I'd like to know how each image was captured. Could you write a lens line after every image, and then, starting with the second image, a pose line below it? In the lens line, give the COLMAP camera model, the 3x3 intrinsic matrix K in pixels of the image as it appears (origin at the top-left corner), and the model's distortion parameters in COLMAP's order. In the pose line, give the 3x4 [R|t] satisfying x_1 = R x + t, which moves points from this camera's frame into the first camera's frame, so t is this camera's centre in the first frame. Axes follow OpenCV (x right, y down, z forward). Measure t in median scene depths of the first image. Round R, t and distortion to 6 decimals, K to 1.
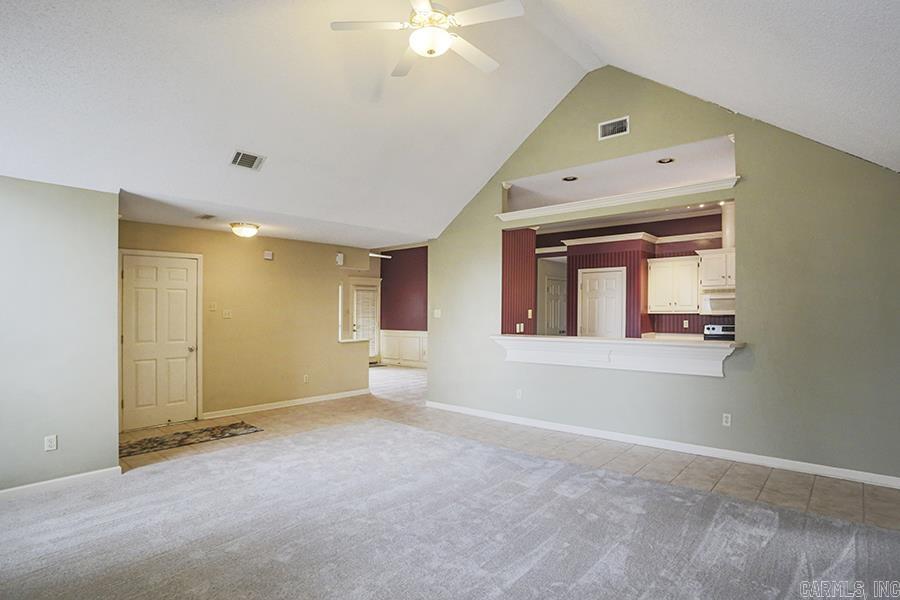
lens RADIAL K [[464.4, 0, 447.0], [0, 464.4, 298.8], [0, 0, 1]] dist [-0.040003, 0.009848]
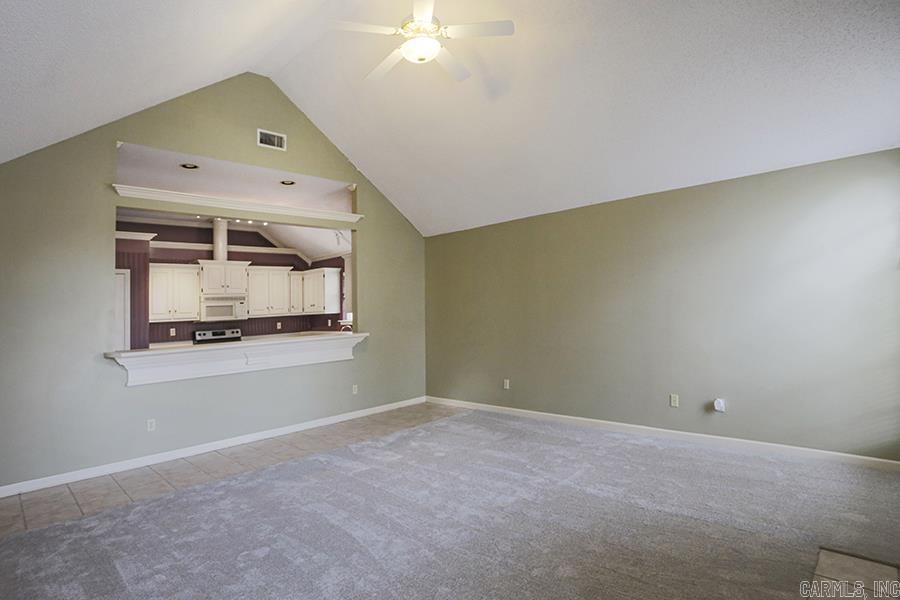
lens RADIAL K [[464.4, 0, 449.8], [0, 464.4, 309.7], [0, 0, 1]] dist [-0.040003, 0.009848]
pose [[0.081098, -0.003189, 0.996701, -0.446464], [0.014881, 0.999887, 0.001988, 0.014794], [-0.996595, 0.014670, 0.081136, 0.351401]]
